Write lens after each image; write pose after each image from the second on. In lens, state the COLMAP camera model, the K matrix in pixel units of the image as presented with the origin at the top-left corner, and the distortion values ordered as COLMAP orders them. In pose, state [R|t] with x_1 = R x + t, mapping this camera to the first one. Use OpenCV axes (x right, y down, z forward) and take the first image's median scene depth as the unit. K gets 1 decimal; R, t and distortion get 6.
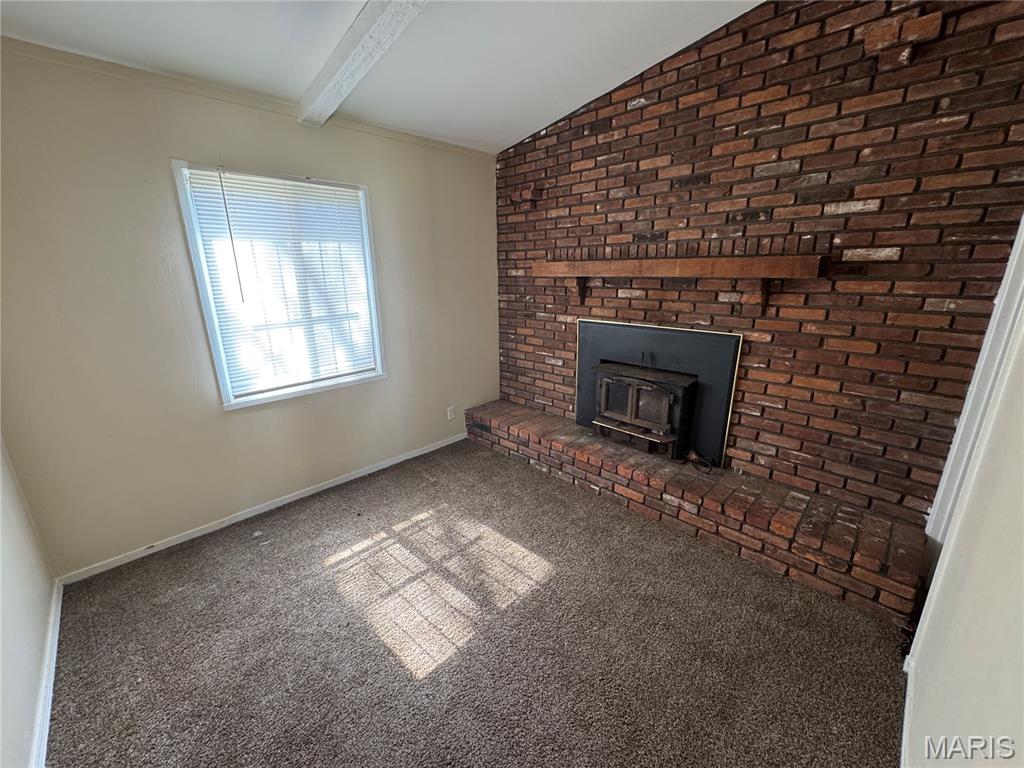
lens RADIAL K [[409.5, 0, 511.6], [0, 409.5, 385.1], [0, 0, 1]] dist [-0.001608, 0.000457]
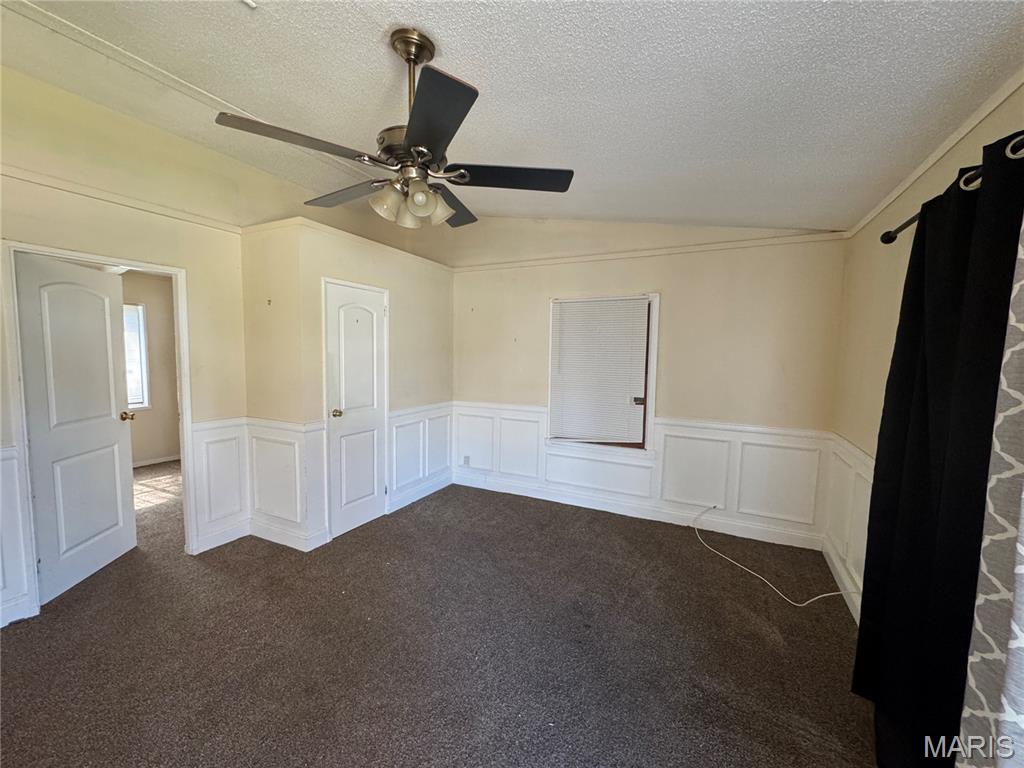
lens RADIAL K [[409.5, 0, 513.3], [0, 409.5, 385.5], [0, 0, 1]] dist [-0.001608, 0.000457]
pose [[0.947403, 0.000251, 0.320043, 0.654944], [0.062011, 0.980905, -0.184336, 0.333931], [-0.313978, 0.194487, 0.929297, -1.212746]]
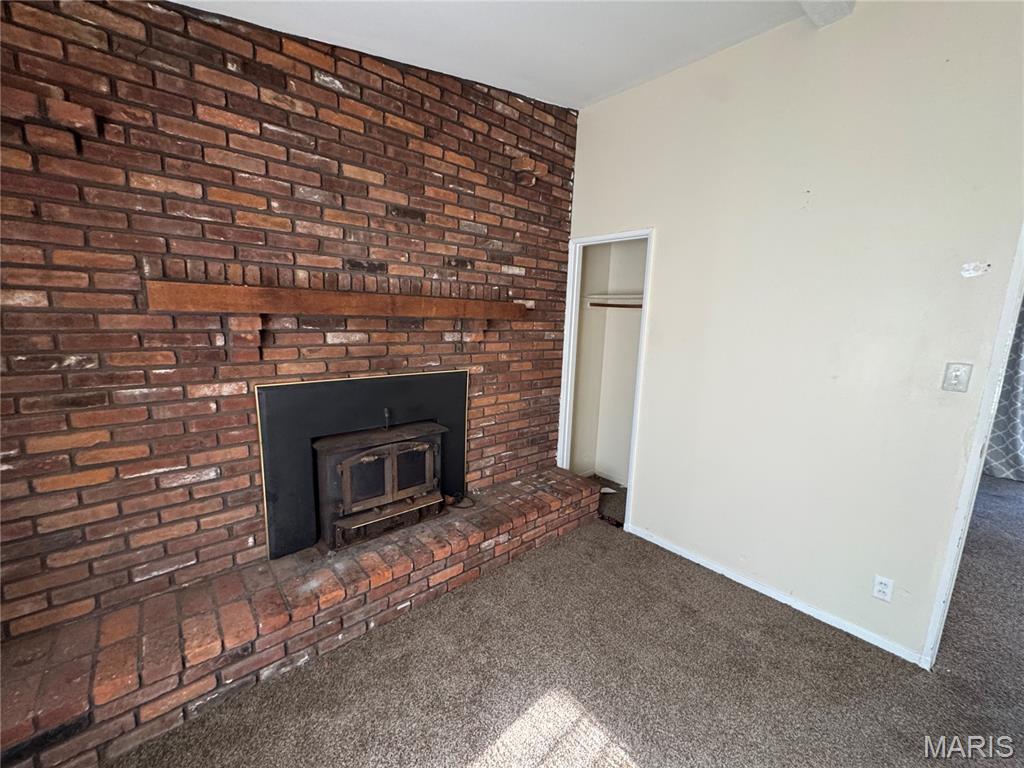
lens RADIAL K [[409.5, 0, 511.3], [0, 409.5, 384.9], [0, 0, 1]] dist [-0.001608, 0.000457]
pose [[0.054569, -0.157026, 0.986086, -0.475290], [0.237931, 0.961155, 0.139889, -0.193502], [-0.969748, 0.226987, 0.089811, 0.737092]]
